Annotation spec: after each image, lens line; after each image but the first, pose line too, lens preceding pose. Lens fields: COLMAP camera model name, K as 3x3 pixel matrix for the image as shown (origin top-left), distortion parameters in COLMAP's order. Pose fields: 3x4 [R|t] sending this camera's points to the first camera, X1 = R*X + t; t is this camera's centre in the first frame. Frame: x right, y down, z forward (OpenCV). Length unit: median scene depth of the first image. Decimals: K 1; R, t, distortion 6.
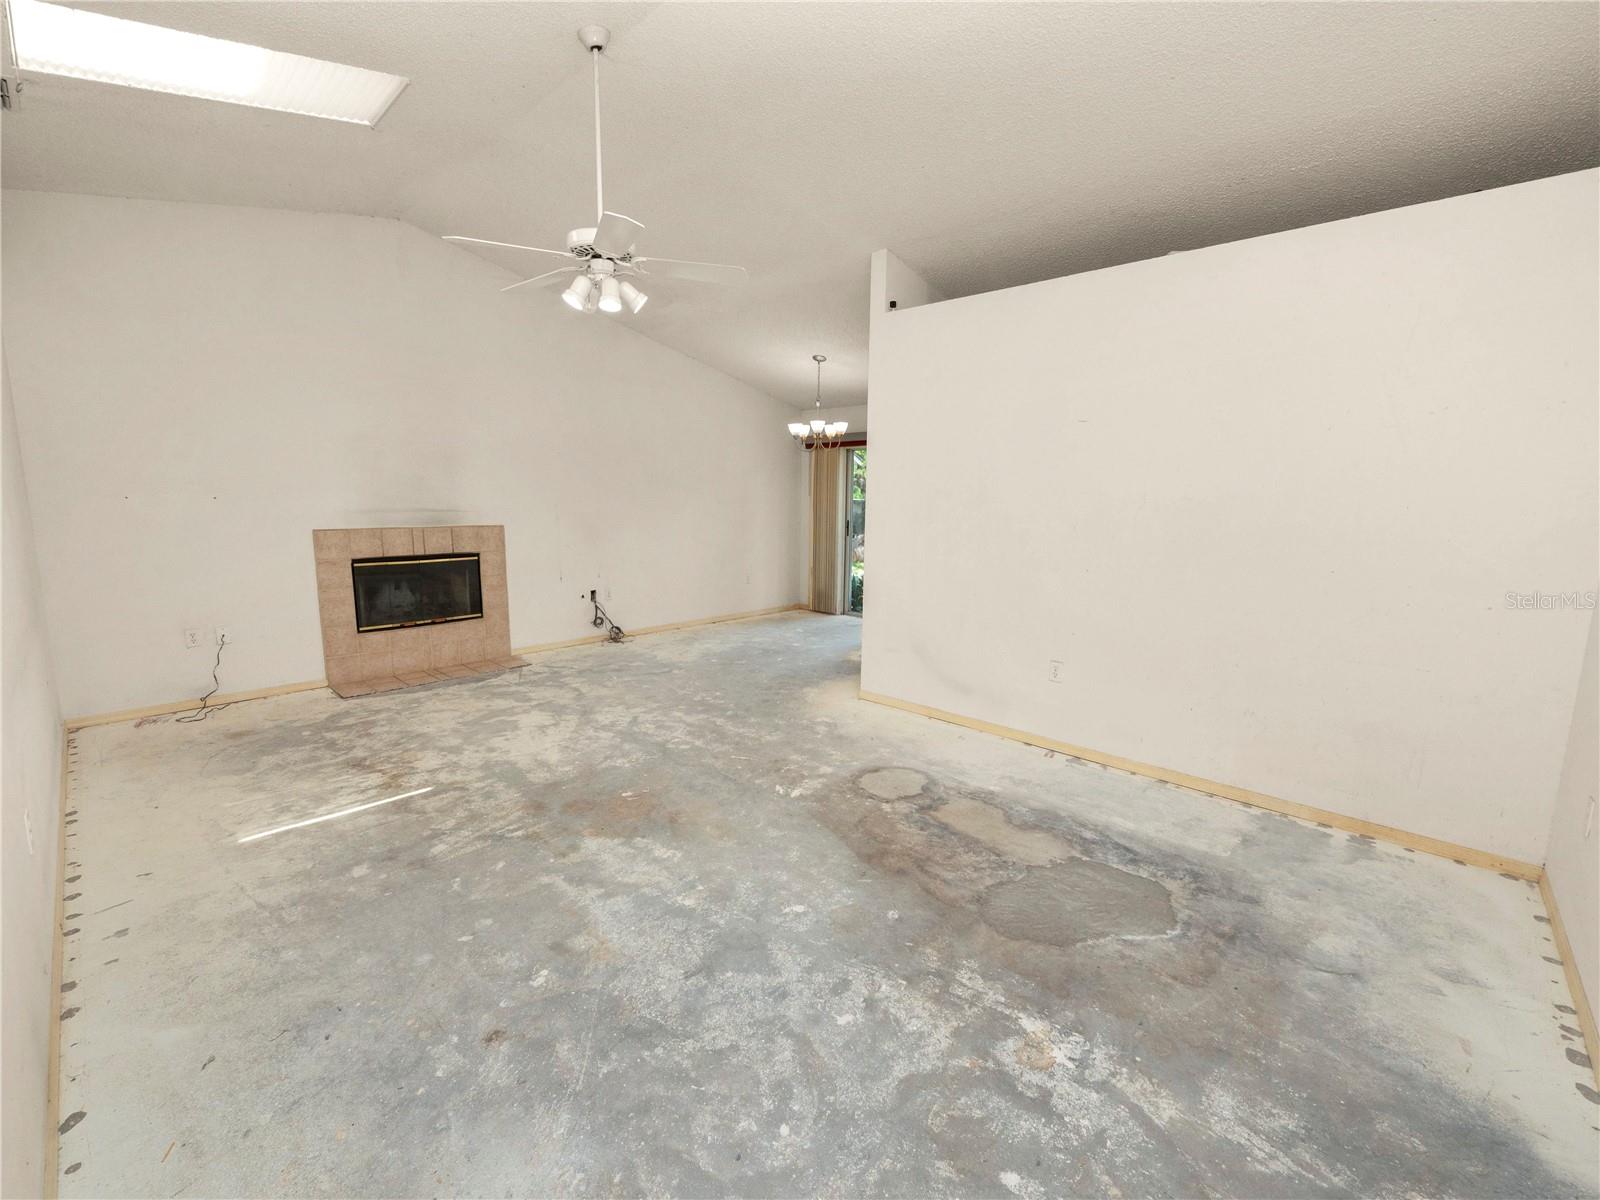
lens RADIAL K [[672.5, 0, 798.0], [0, 672.5, 598.8], [0, 0, 1]] dist [-0.002442, -0.000002]
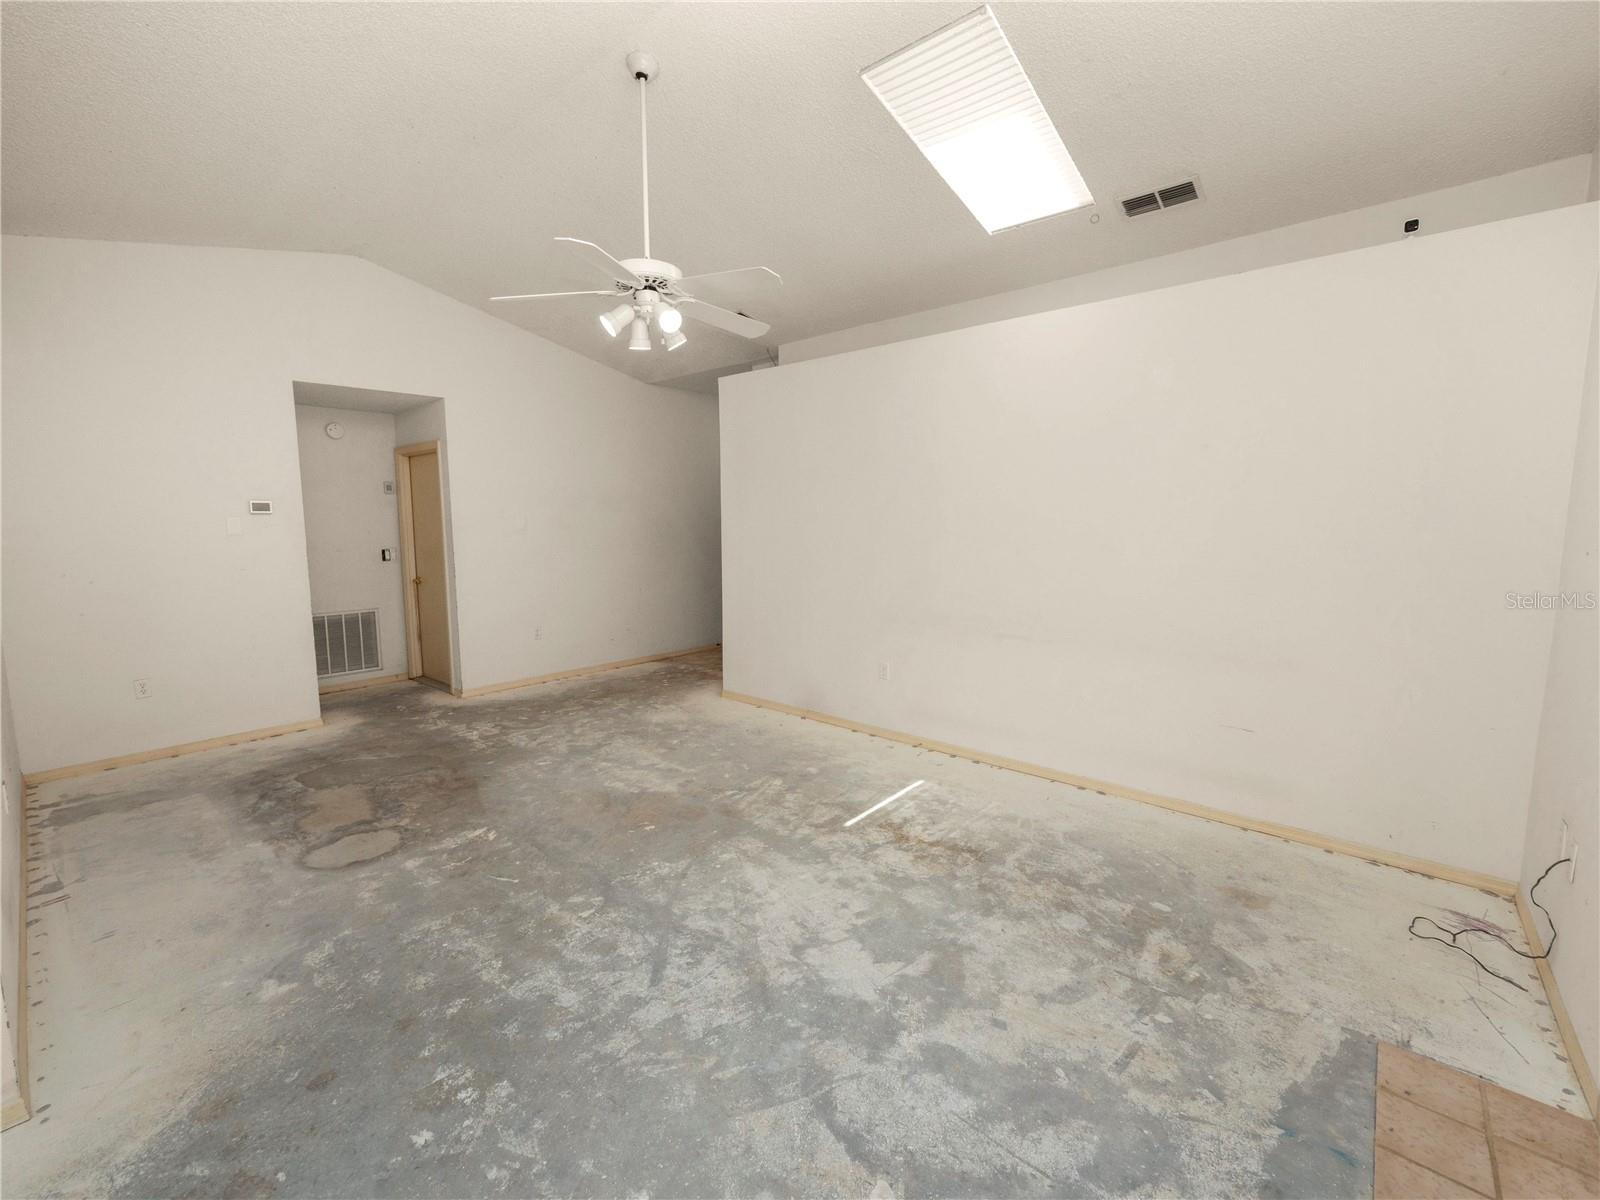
lens RADIAL K [[672.5, 0, 800.4], [0, 672.5, 597.4], [0, 0, 1]] dist [-0.002442, -0.000002]
pose [[-0.999274, -0.003497, -0.037947, -0.410305], [-0.013446, 0.964088, 0.265243, -0.293640], [0.035657, 0.265560, -0.963435, 1.758070]]
